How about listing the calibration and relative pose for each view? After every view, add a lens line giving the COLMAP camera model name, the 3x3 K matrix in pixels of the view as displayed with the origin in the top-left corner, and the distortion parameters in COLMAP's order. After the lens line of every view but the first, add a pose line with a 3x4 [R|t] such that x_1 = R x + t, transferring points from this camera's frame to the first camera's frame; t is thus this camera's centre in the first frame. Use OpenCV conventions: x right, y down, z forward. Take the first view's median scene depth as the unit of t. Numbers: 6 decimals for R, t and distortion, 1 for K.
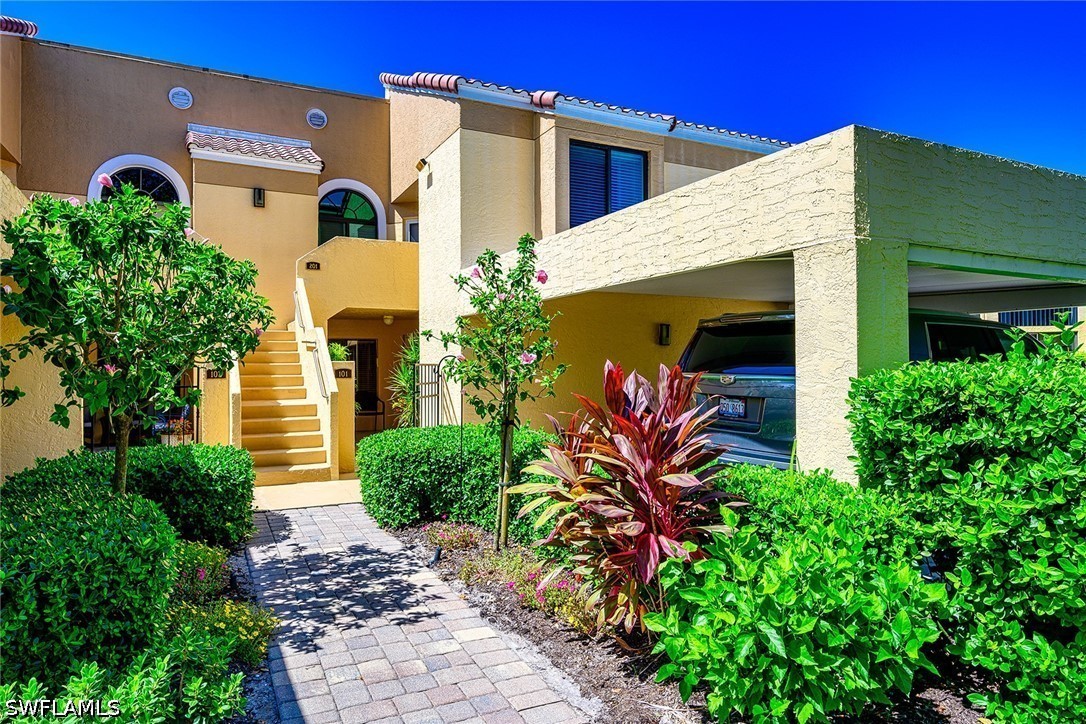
lens RADIAL K [[681.3, 0, 541.3], [0, 681.3, 360.7], [0, 0, 1]] dist [-0.002320, -0.000311]
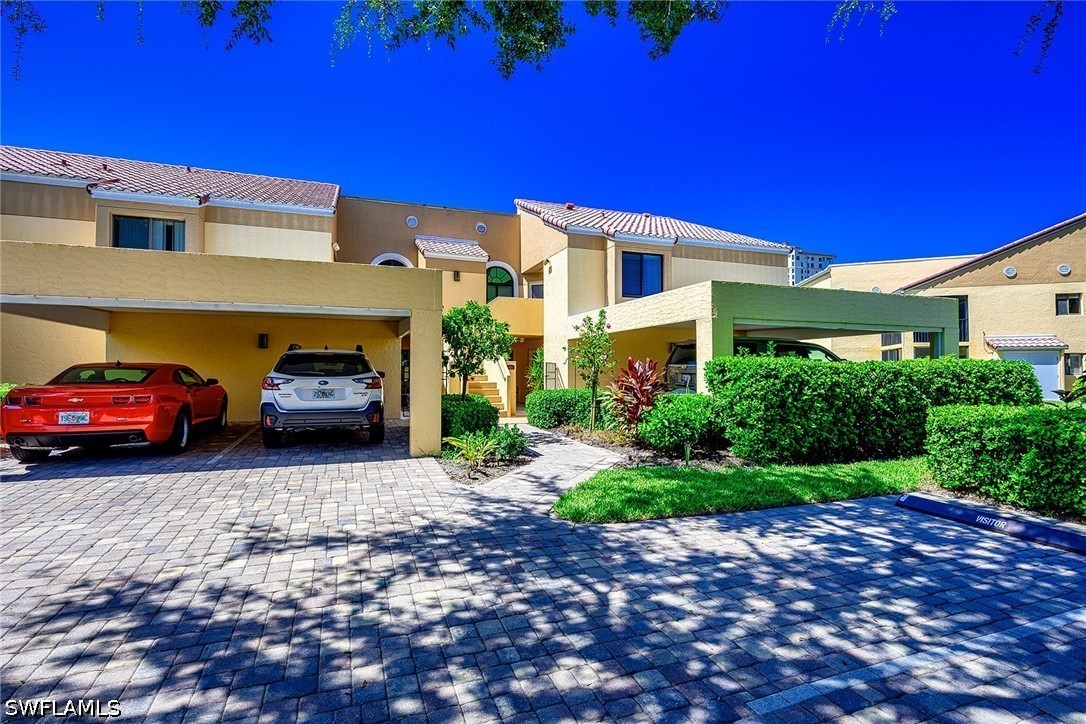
lens RADIAL K [[485.0, 0, 541.7], [0, 485.0, 359.8], [0, 0, 1]] dist [0.000442, 0.000843]
pose [[0.991314, 0.003000, -0.131481, -0.007515], [-0.004881, 0.999890, -0.013990, 0.028682], [0.131424, 0.014510, 0.991220, -0.784003]]
